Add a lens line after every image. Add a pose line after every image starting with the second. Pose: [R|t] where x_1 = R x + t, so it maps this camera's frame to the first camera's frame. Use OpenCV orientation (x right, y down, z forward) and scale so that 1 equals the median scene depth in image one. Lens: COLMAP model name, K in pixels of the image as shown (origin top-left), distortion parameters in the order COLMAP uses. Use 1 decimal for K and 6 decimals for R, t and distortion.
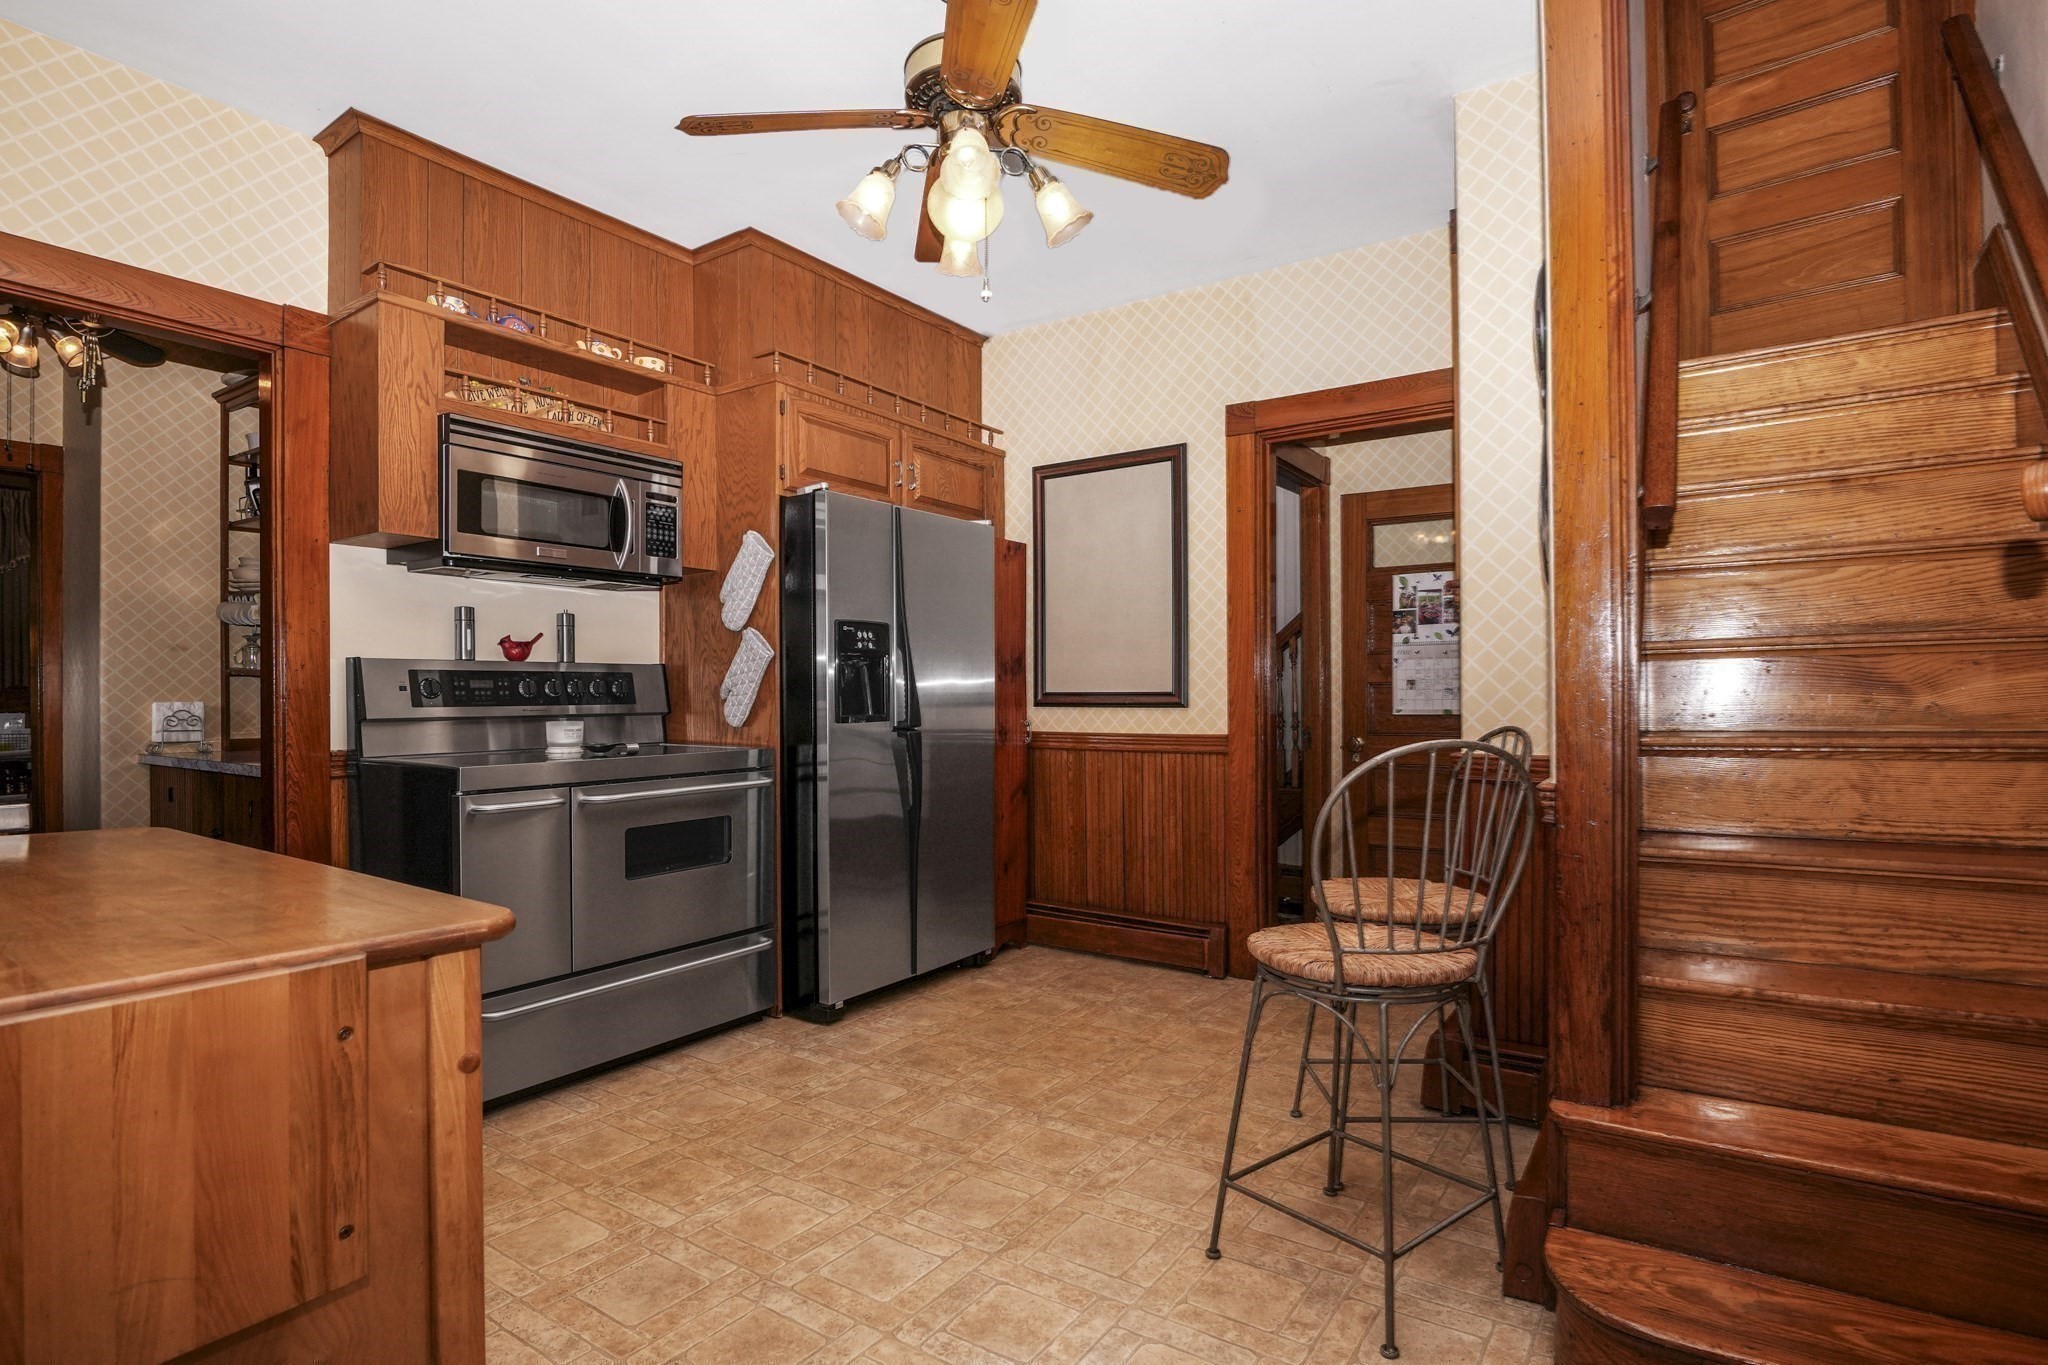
lens RADIAL K [[1006.5, 0, 1024.0], [0, 1006.5, 682.5], [0, 0, 1]] dist [-0.026075, 0.000513]
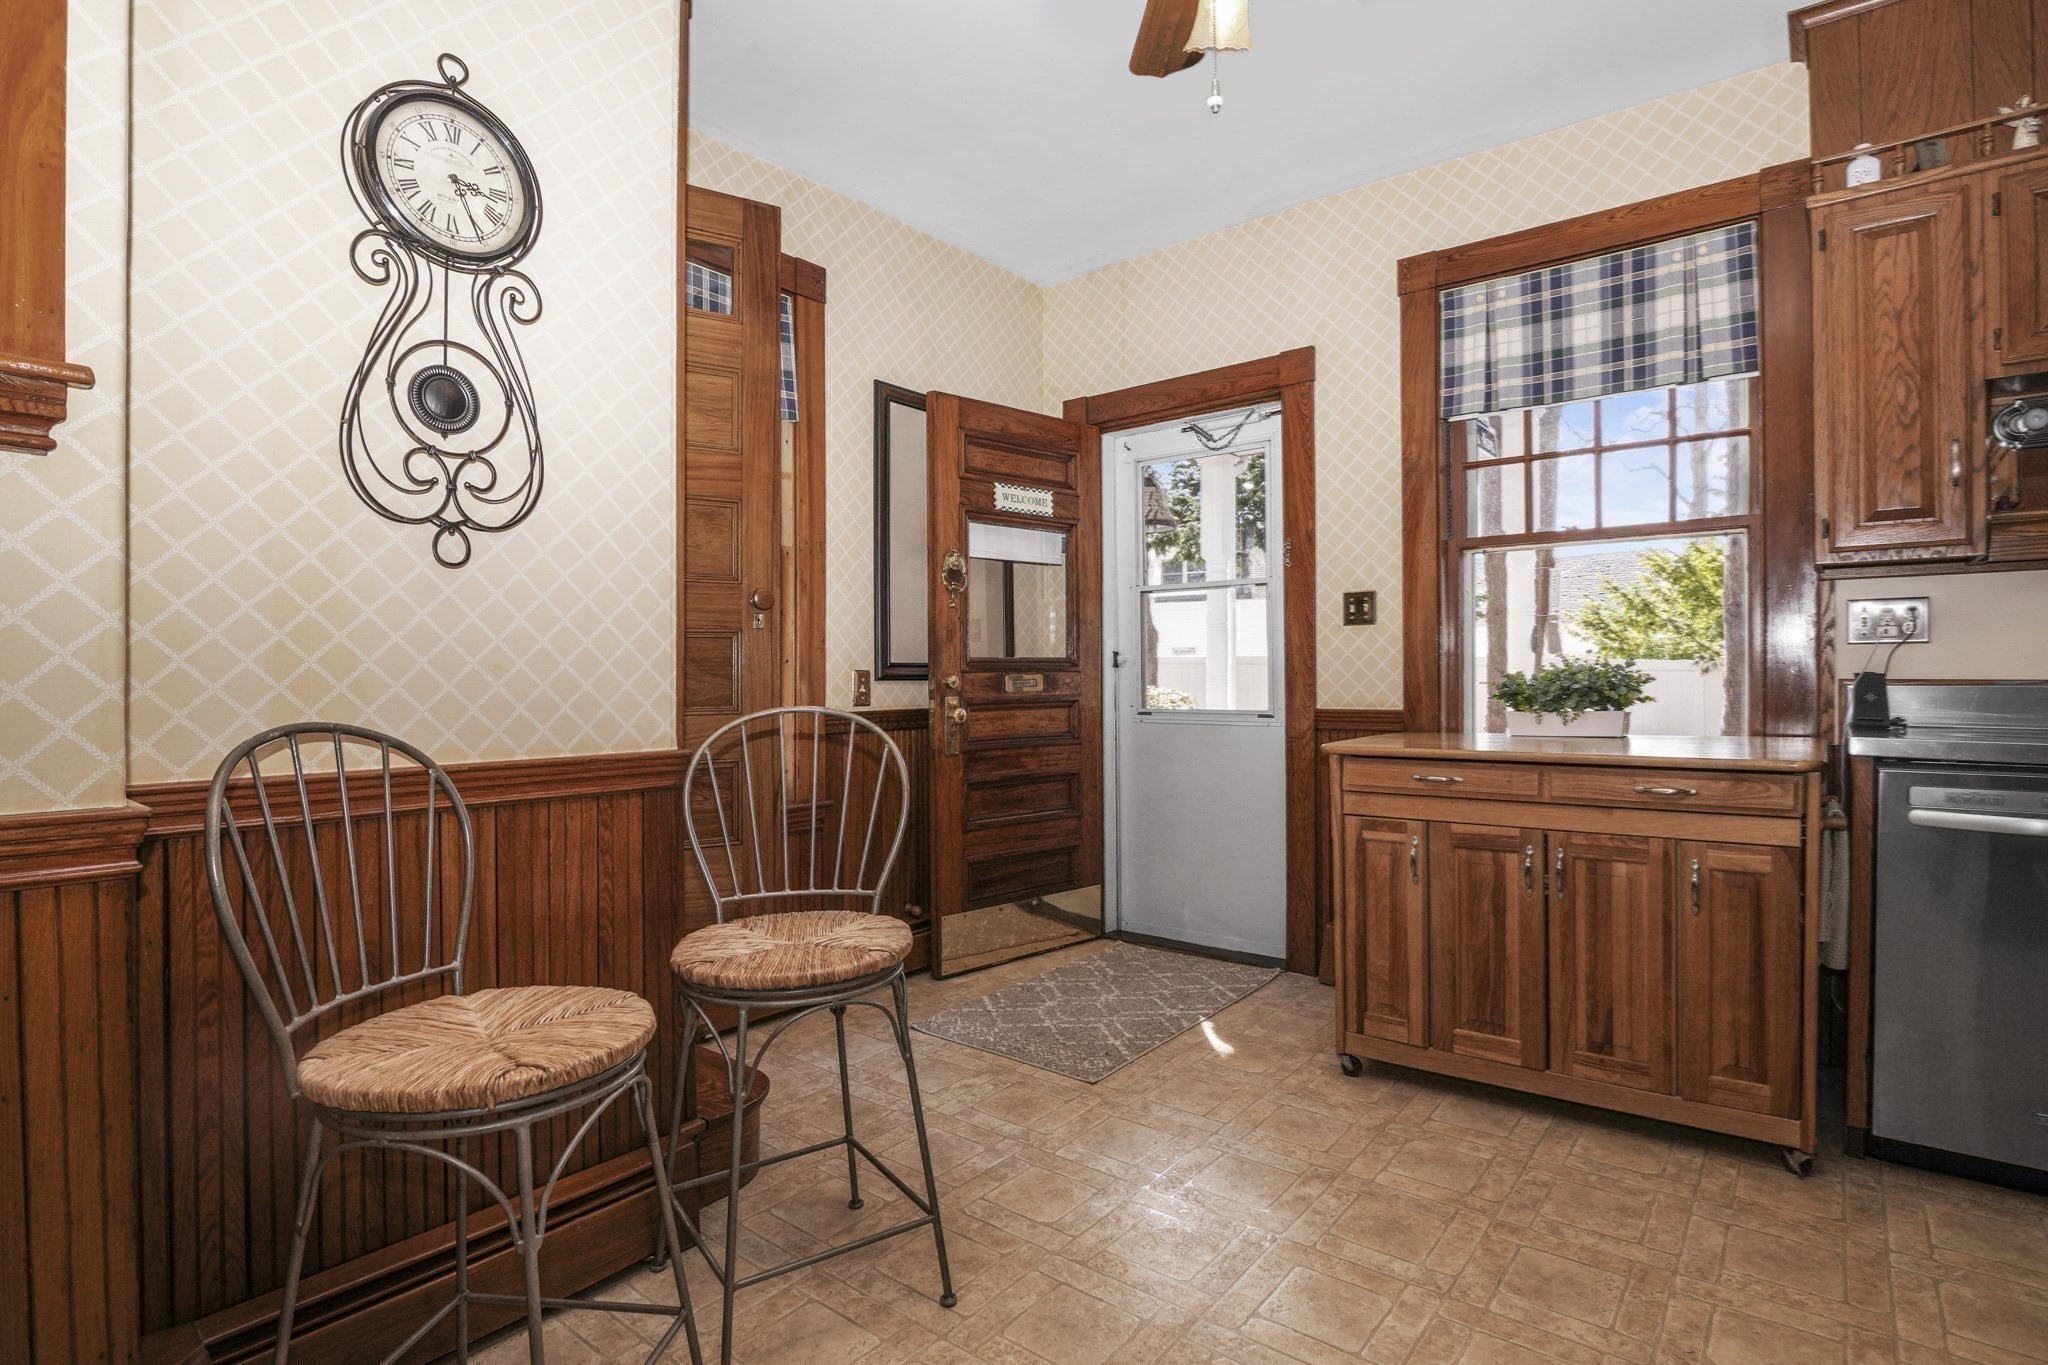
lens RADIAL K [[1006.5, 0, 1024.0], [0, 1006.5, 682.5], [0, 0, 1]] dist [-0.026075, 0.000513]
pose [[-0.997637, 0.009641, 0.068019, 0.036994], [0.008772, 0.999876, -0.013059, 0.024367], [-0.068136, -0.012432, -0.997599, 1.211064]]
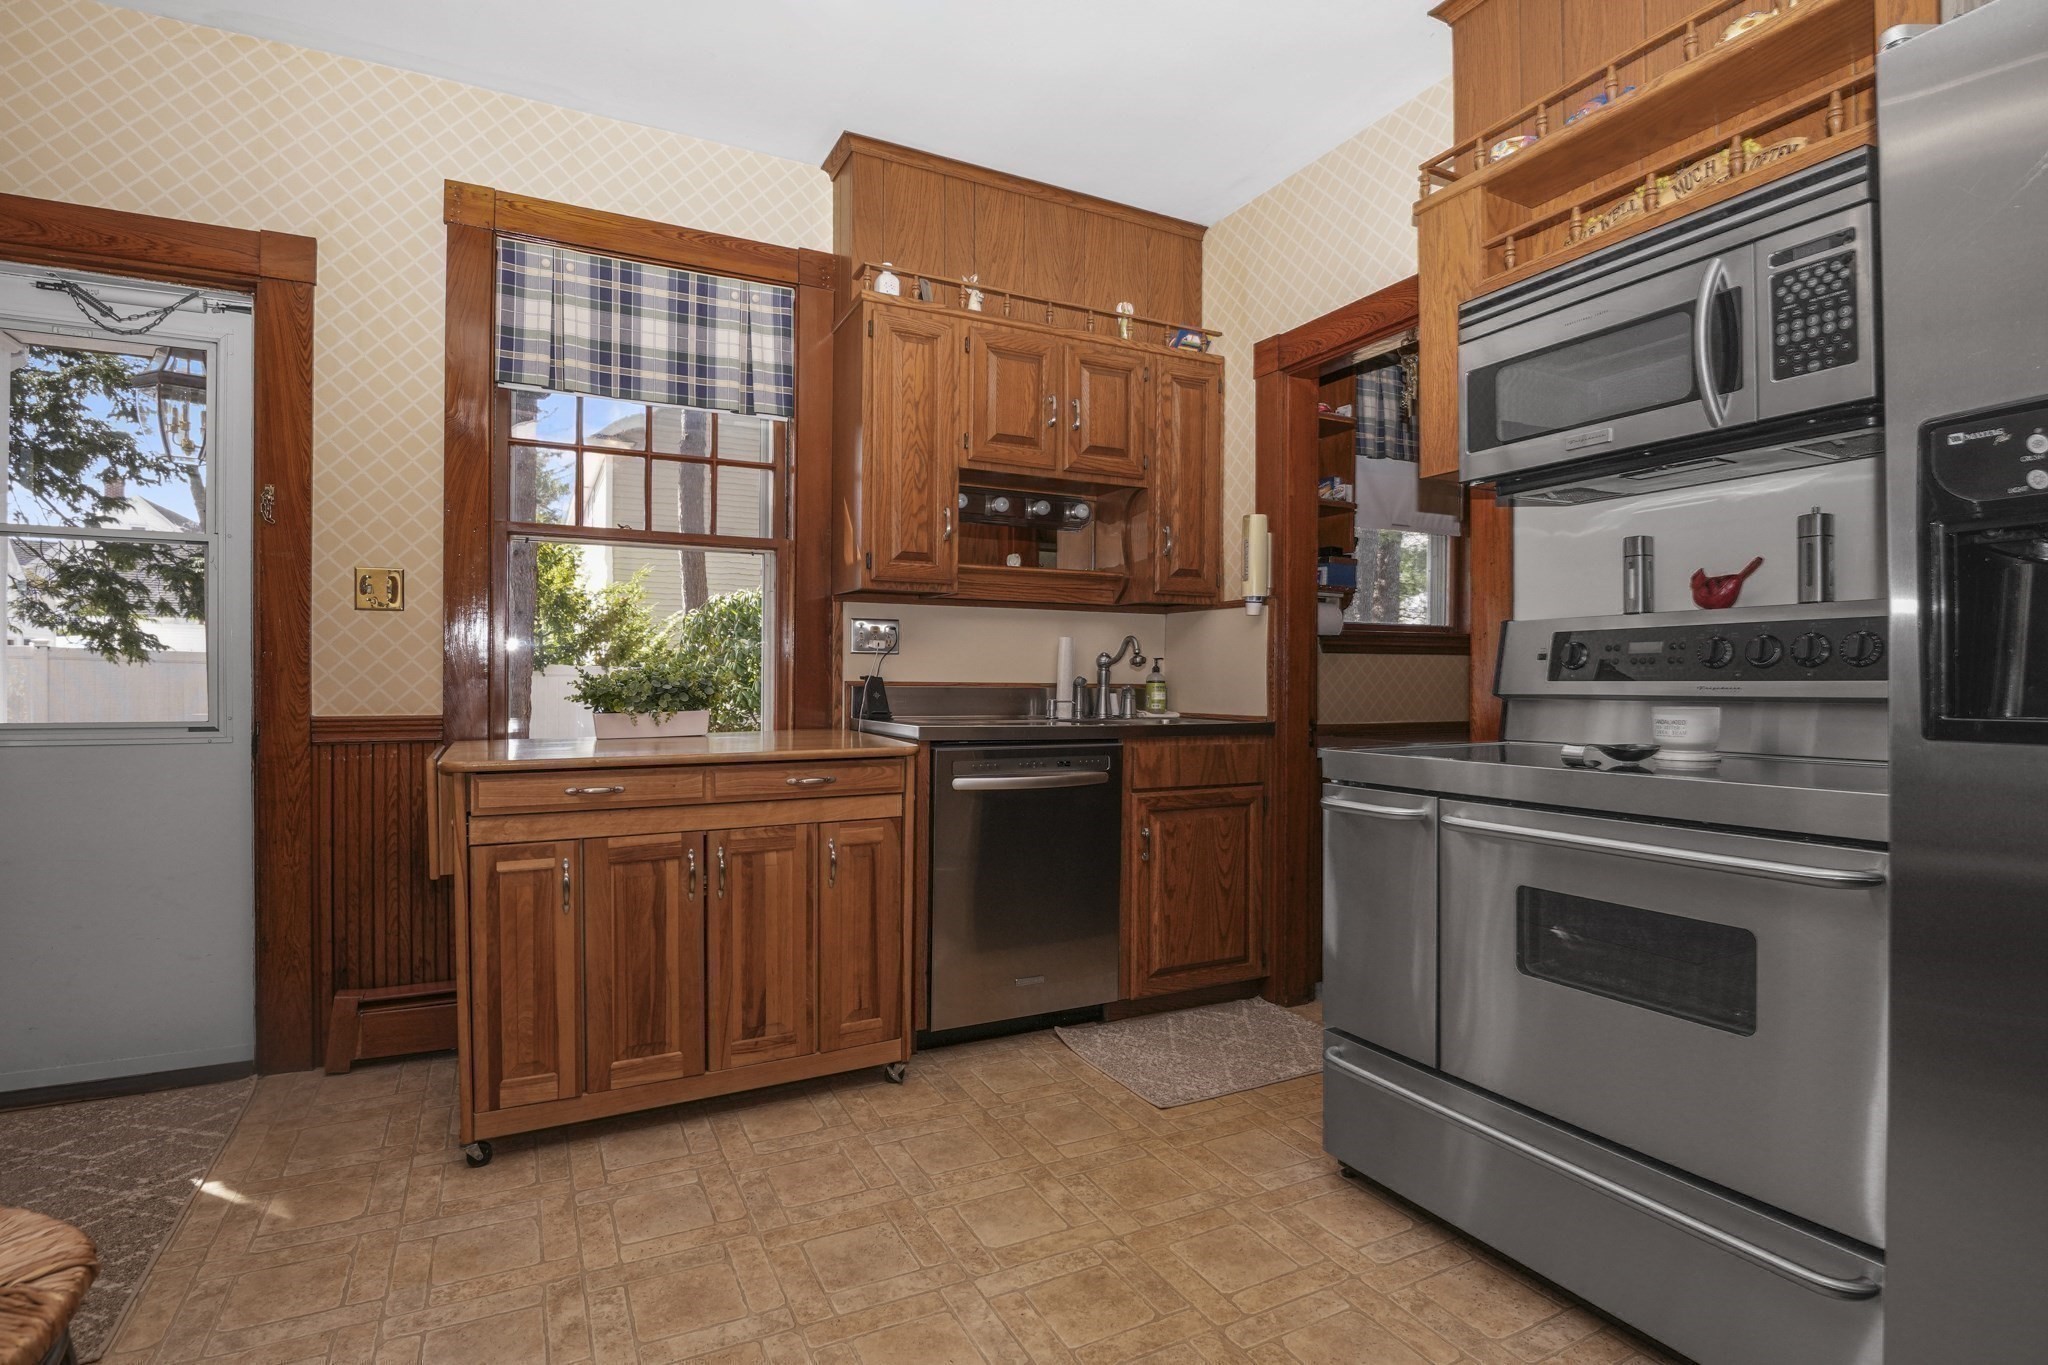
lens RADIAL K [[1006.5, 0, 1024.0], [0, 1006.5, 682.5], [0, 0, 1]] dist [-0.026075, 0.000513]
pose [[-0.467682, 0.005592, -0.883879, 0.258498], [0.012640, 0.999920, -0.000362, 0.020842], [0.883806, -0.011342, -0.467715, 0.987802]]
